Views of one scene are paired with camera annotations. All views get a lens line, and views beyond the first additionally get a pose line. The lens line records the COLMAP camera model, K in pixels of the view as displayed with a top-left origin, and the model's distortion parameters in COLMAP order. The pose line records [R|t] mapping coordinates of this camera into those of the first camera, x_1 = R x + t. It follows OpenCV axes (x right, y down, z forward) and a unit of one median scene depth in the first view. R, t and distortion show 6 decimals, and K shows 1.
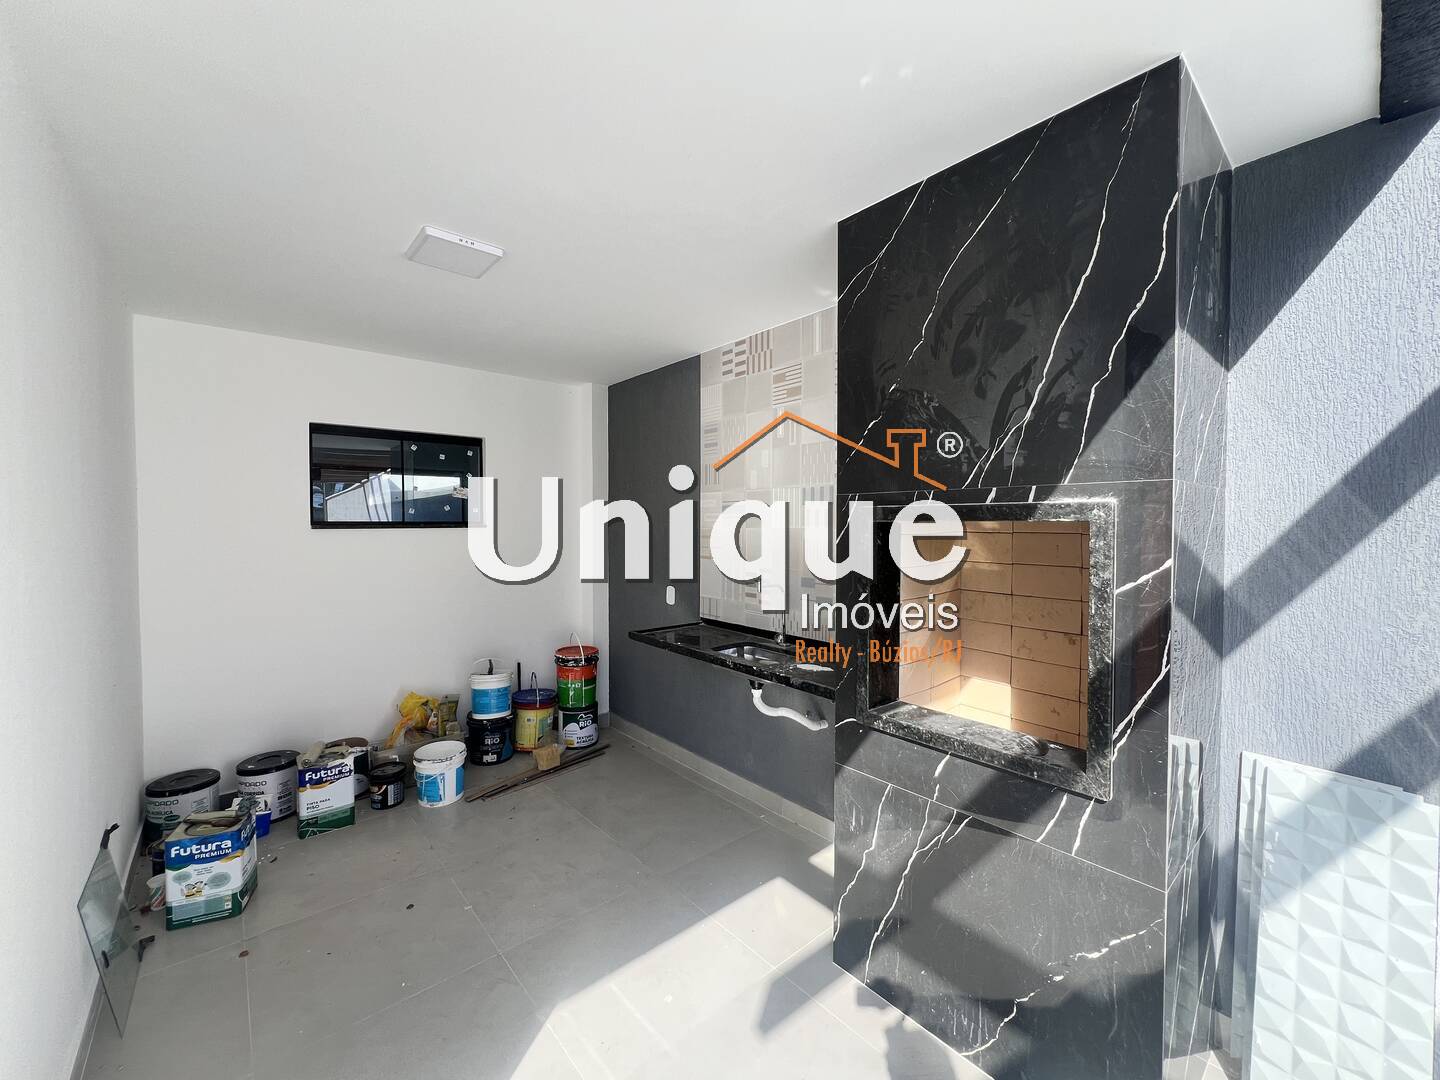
lens RADIAL K [[577.2, 0, 717.4], [0, 577.2, 534.2], [0, 0, 1]] dist [-0.001000, -0.000321]
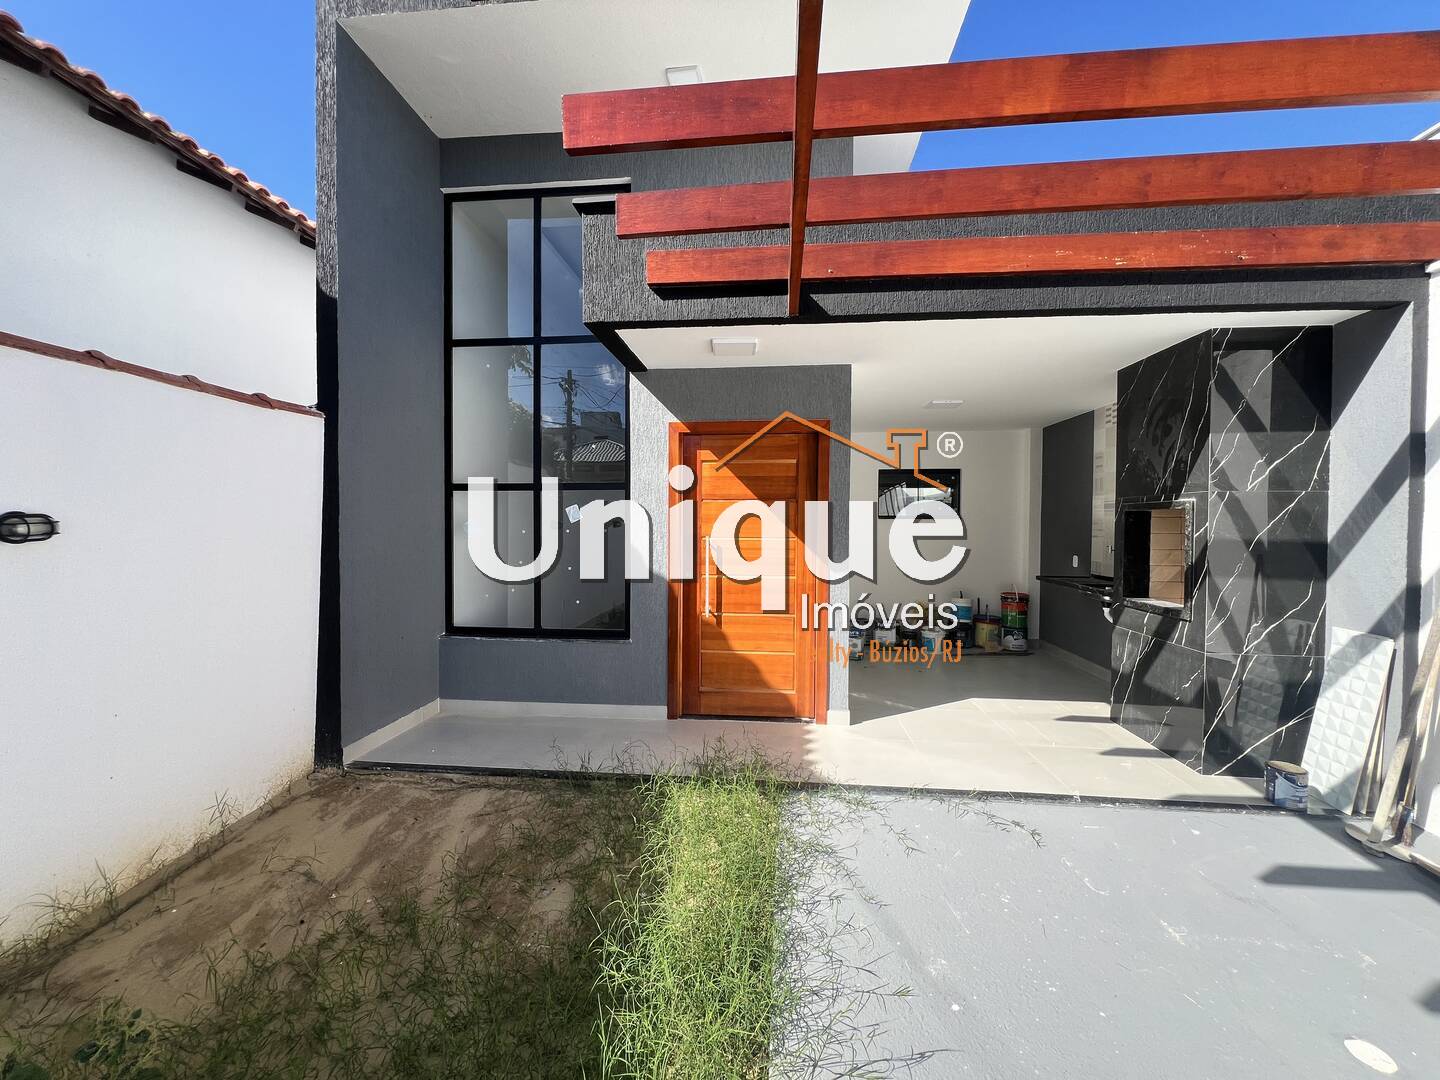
lens RADIAL K [[577.2, 0, 717.4], [0, 577.2, 534.2], [0, 0, 1]] dist [-0.001000, -0.000321]
pose [[0.687001, 0.015965, -0.726481, 0.870282], [-0.018409, 0.999820, 0.004564, 0.094125], [0.726423, 0.010238, 0.687172, -1.775413]]
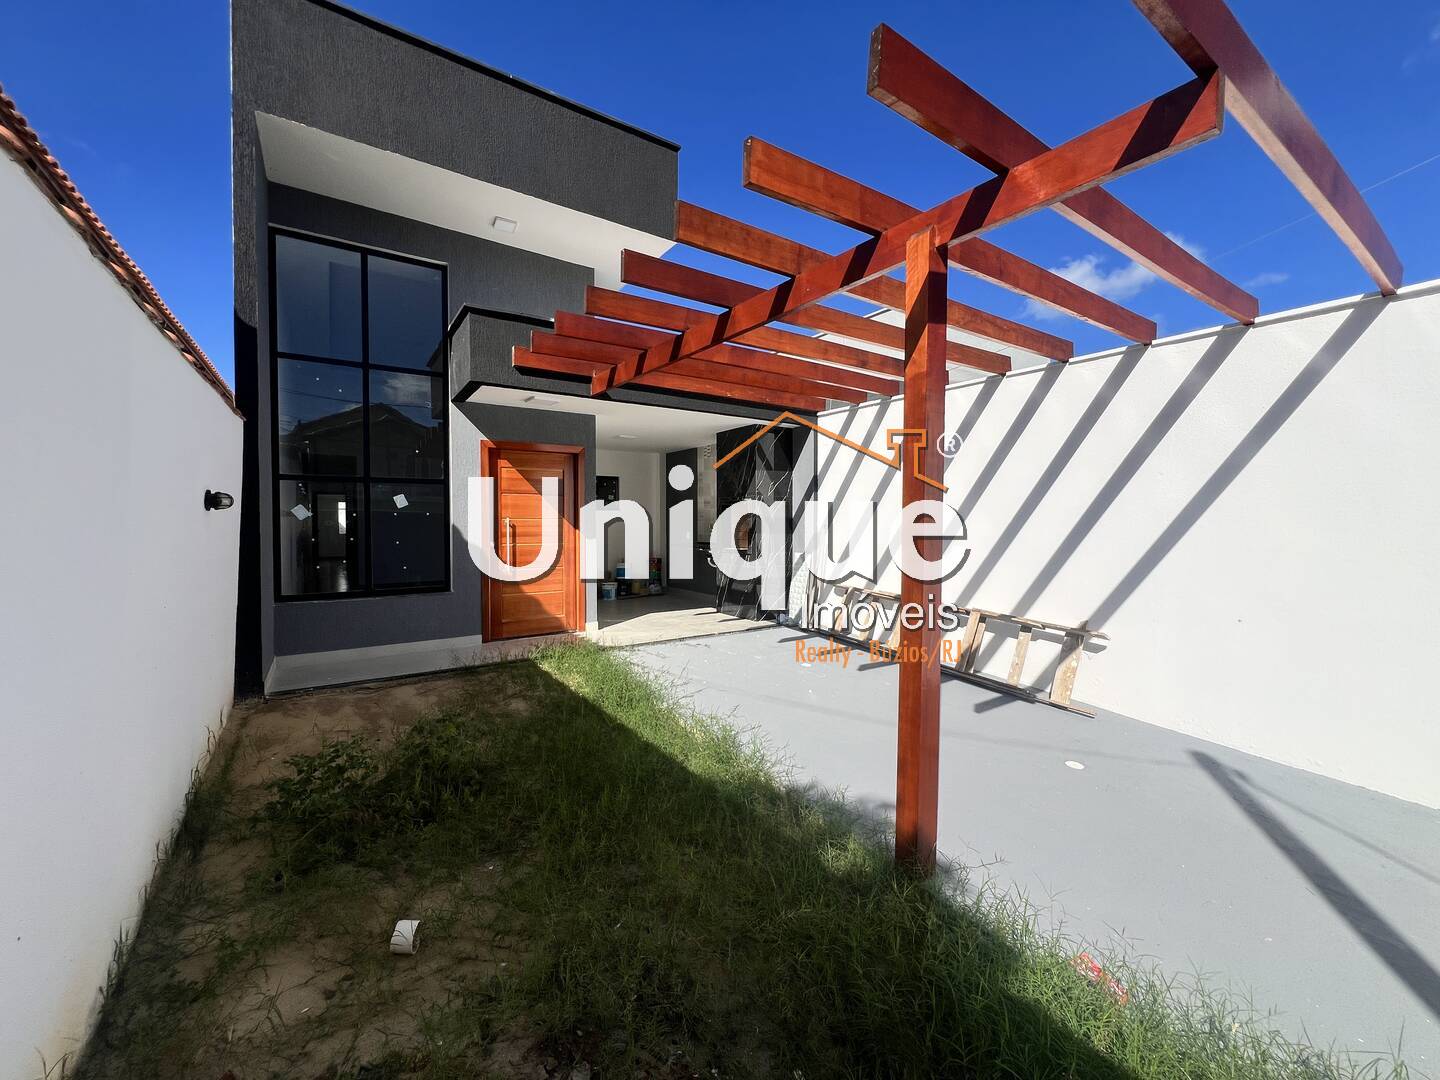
lens RADIAL K [[577.2, 0, 717.4], [0, 577.2, 534.2], [0, 0, 1]] dist [-0.001000, -0.000321]
pose [[0.992917, -0.000002, -0.118814, 0.823617], [0.000085, 1.000000, 0.000694, 0.218520], [0.118814, -0.000700, 0.992916, -3.642031]]
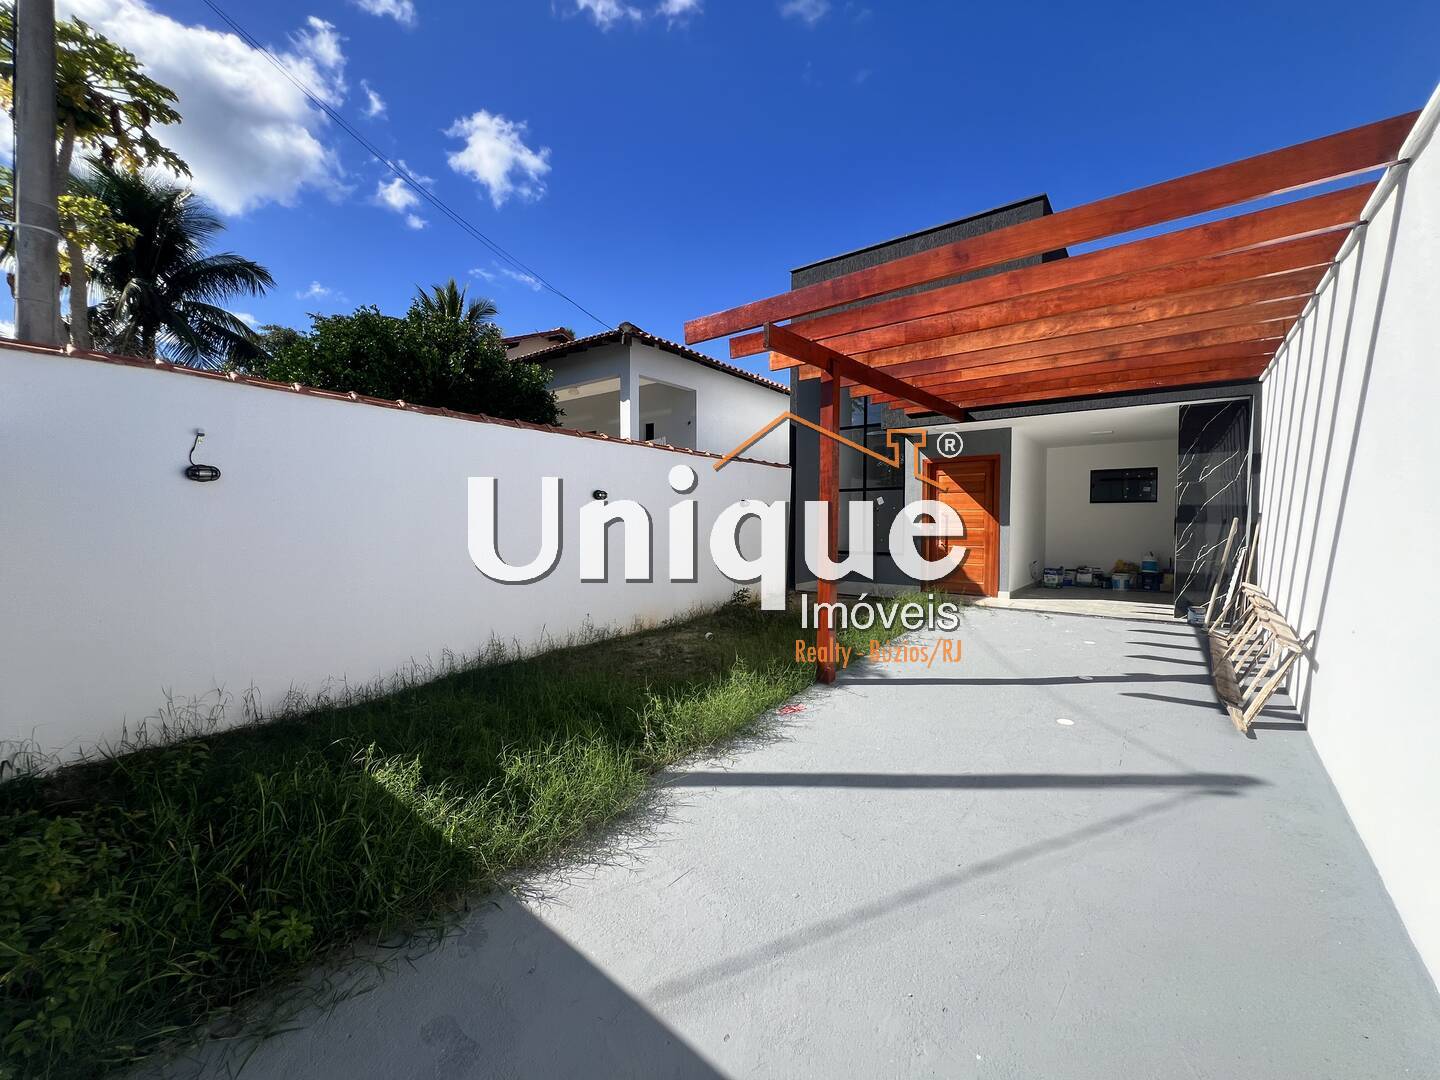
lens RADIAL K [[578.3, 0, 717.9], [0, 578.3, 532.6], [0, 0, 1]] dist [0.001414, 0.000281]
pose [[0.197799, 0.020393, -0.980030, 3.989838], [-0.023355, 0.999598, 0.016087, 0.291790], [0.979964, 0.019707, 0.198196, -3.241502]]
